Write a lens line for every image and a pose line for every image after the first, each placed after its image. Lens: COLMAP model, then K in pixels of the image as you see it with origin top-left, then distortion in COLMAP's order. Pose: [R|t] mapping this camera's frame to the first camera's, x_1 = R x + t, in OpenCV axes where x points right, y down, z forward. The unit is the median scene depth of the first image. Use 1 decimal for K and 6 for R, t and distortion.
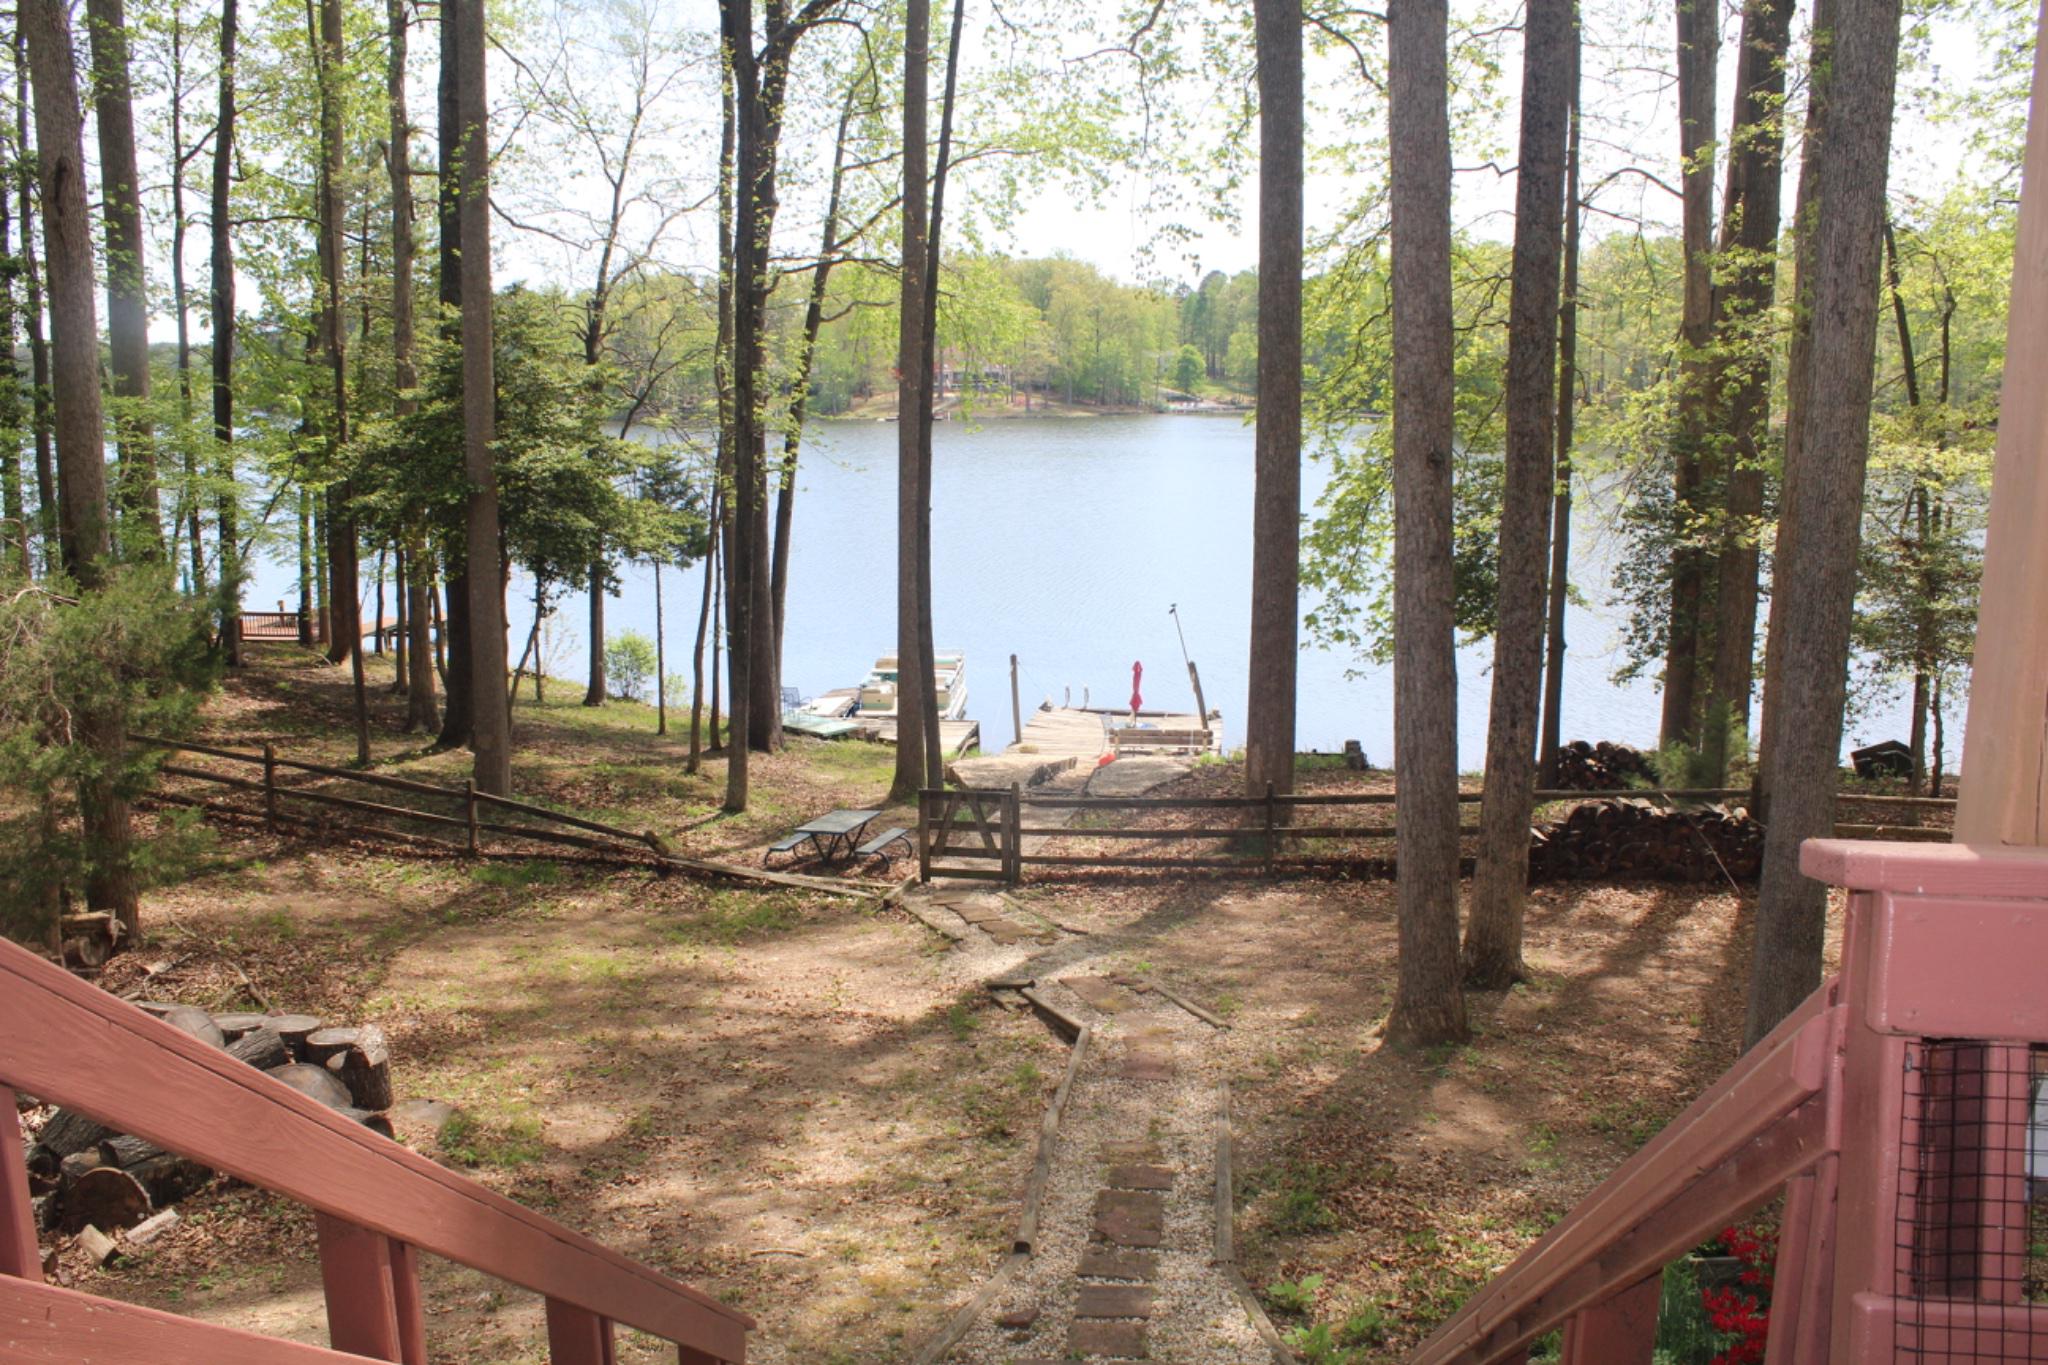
lens RADIAL K [[1778.8, 0, 1036.7], [0, 1778.8, 650.9], [0, 0, 1]] dist [-0.126095, 0.131782]
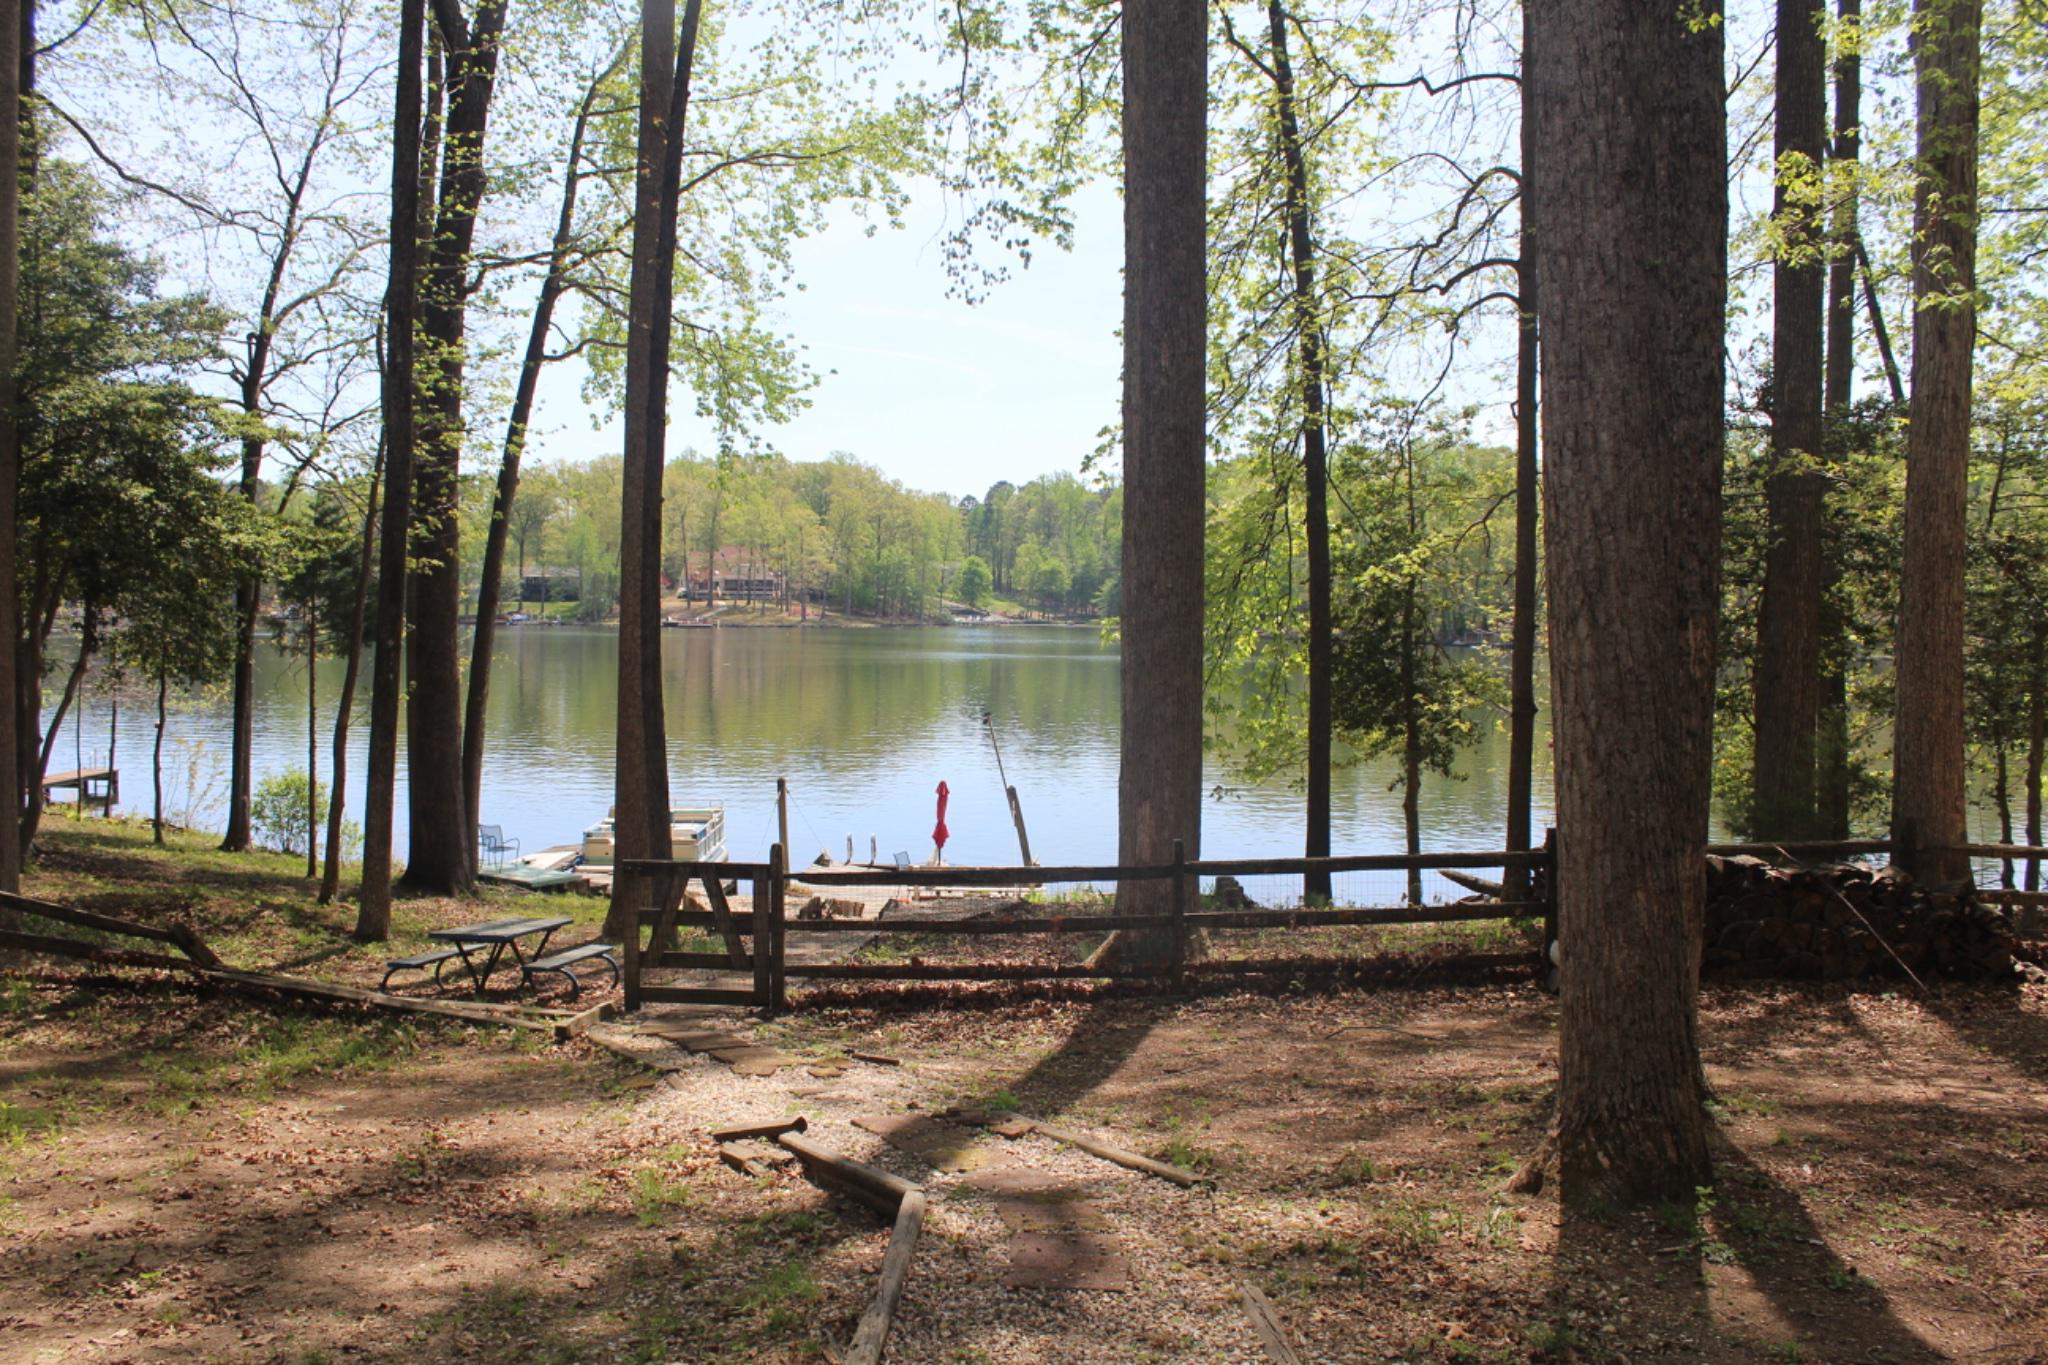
lens RADIAL K [[1825.4, 0, 1022.6], [0, 1825.4, 670.6], [0, 0, 1]] dist [-0.142447, 0.174069]
pose [[0.993390, 0.010245, 0.114331, 0.000051], [0.004031, 0.992281, -0.123947, 0.059295], [-0.114719, 0.123589, 0.985680, 0.221734]]
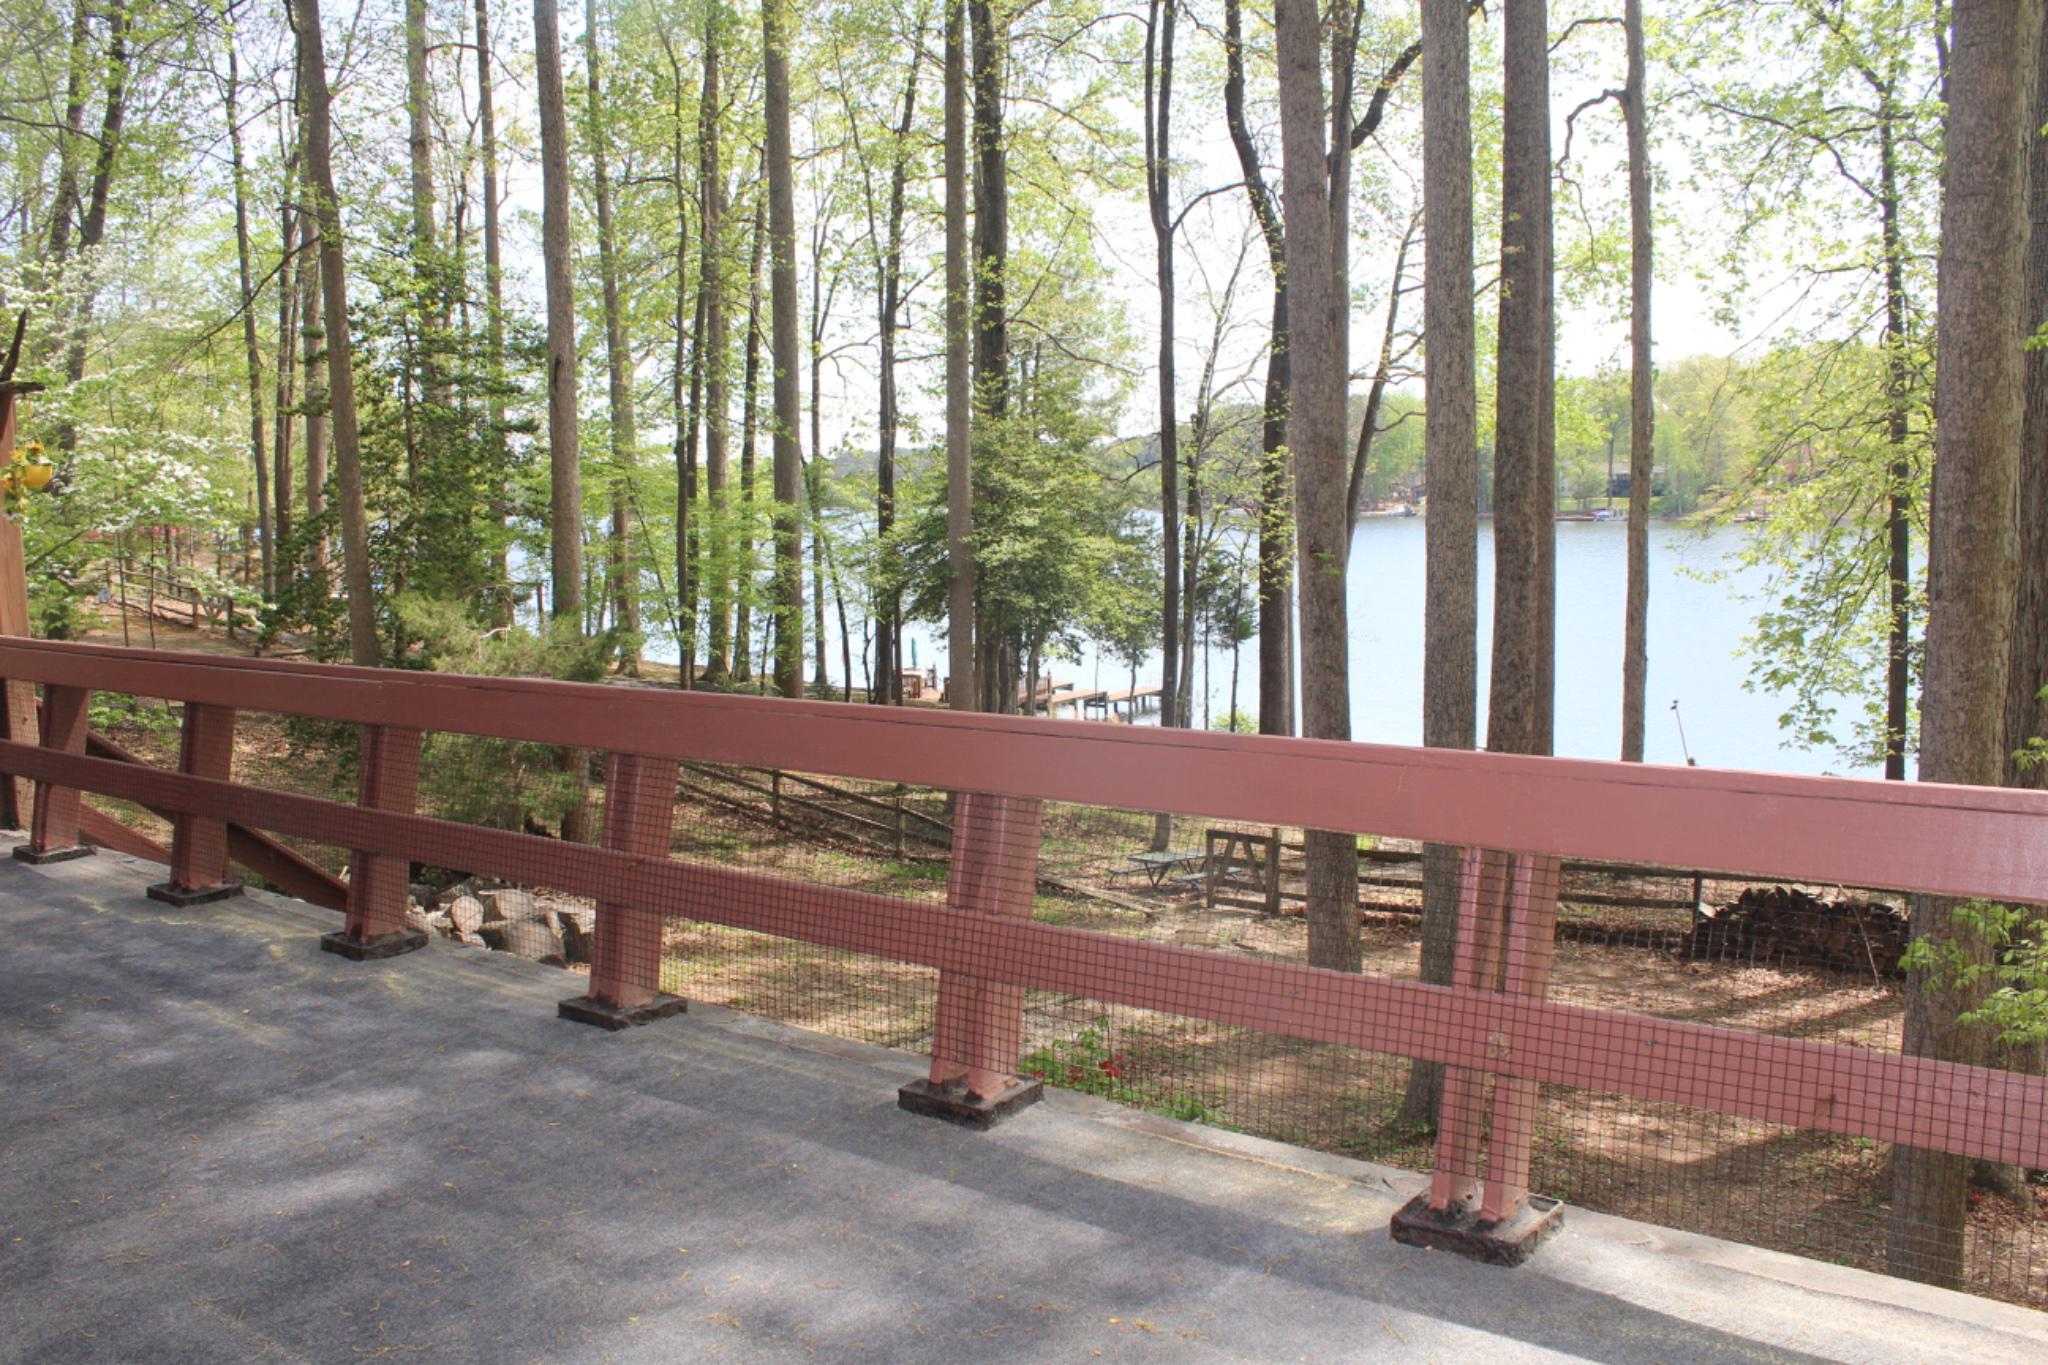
lens RADIAL K [[1778.8, 0, 1004.6], [0, 1778.8, 709.6], [0, 0, 1]] dist [-0.126095, 0.131782]
pose [[0.866739, 0.045234, -0.496707, 0.263045], [-0.057465, 0.998304, -0.009361, 0.011038], [0.495441, 0.036657, 0.867868, -0.069119]]
